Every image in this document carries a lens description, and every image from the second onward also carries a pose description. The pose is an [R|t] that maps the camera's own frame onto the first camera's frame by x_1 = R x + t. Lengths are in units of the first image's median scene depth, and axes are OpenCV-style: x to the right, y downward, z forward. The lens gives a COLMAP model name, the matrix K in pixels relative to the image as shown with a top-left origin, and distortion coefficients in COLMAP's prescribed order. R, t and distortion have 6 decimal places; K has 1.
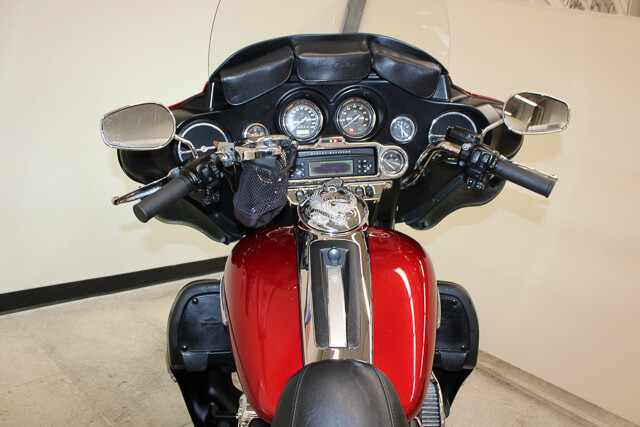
lens RADIAL K [[526.2, 0, 320.1], [0, 526.2, 210.8], [0, 0, 1]] dist [-0.157886, 0.107999]
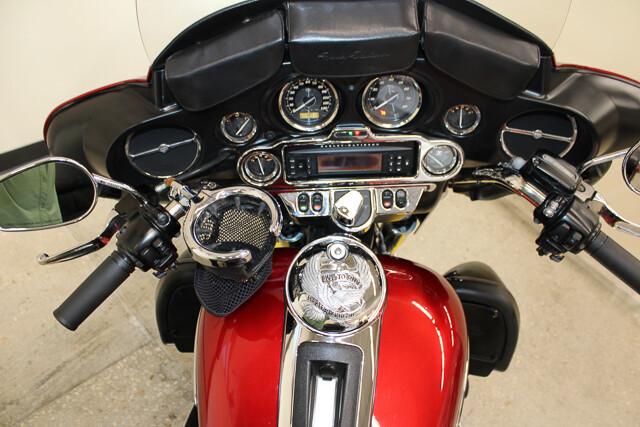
lens RADIAL K [[526.2, 0, 320.5], [0, 526.2, 216.6], [0, 0, 1]] dist [-0.157886, 0.107999]
pose [[0.992620, 0.084353, -0.087120, 0.034019], [-0.030939, 0.870814, 0.490638, -0.247647], [0.117252, -0.484322, 0.866997, 0.248668]]
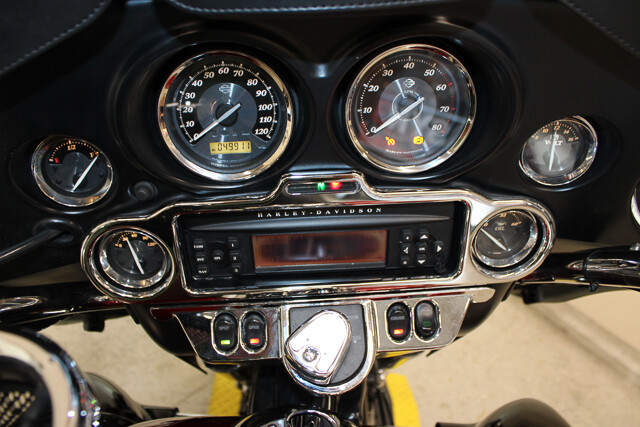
lens RADIAL K [[516.3, 0, 321.4], [0, 516.3, 214.0], [0, 0, 1]] dist [-0.074001, 0.014787]
pose [[0.996981, 0.063446, -0.044760, 0.024448], [-0.043430, 0.933523, 0.355878, -0.151919], [0.064363, -0.352860, 0.933460, 0.482927]]
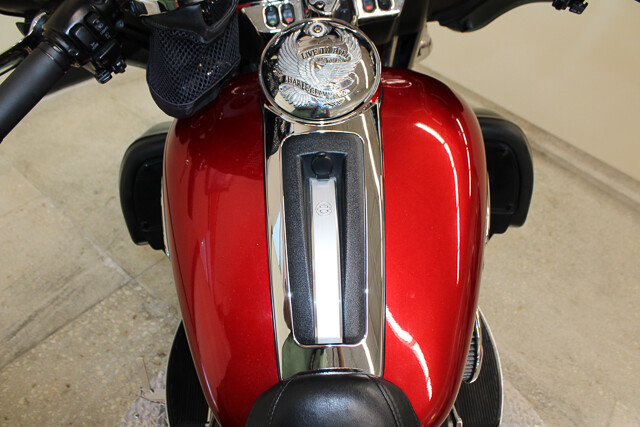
lens RADIAL K [[526.2, 0, 319.8], [0, 526.2, 215.8], [0, 0, 1]] dist [-0.157886, 0.107999]
pose [[0.998029, -0.033081, -0.053332, 0.029547], [0.056022, 0.852638, 0.519491, -0.095844], [0.028287, -0.521455, 0.852810, 0.248897]]
